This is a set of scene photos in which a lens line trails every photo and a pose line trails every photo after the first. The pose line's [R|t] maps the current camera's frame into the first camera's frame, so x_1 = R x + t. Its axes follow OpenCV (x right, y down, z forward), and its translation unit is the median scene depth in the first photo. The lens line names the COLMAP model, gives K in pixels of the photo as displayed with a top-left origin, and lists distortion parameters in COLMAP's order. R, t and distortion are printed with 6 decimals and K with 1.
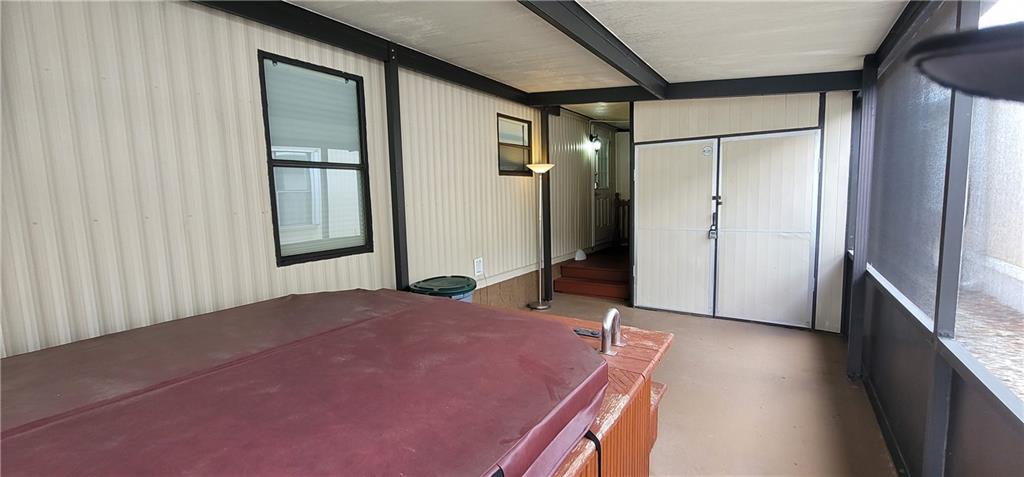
lens RADIAL K [[419.3, 0, 511.5], [0, 419.3, 238.4], [0, 0, 1]] dist [-0.004548, 0.000977]
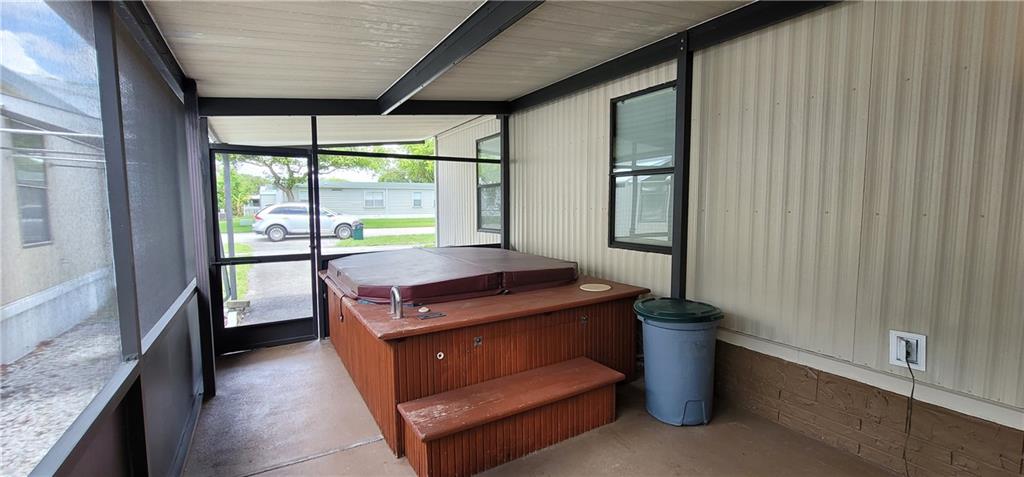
lens RADIAL K [[419.3, 0, 511.9], [0, 419.3, 237.6], [0, 0, 1]] dist [-0.004548, 0.000977]
pose [[-0.452952, 0.099826, -0.885928, 0.870786], [-0.081404, 0.984930, 0.152601, -0.157732], [0.887811, 0.141240, -0.438000, 1.336047]]
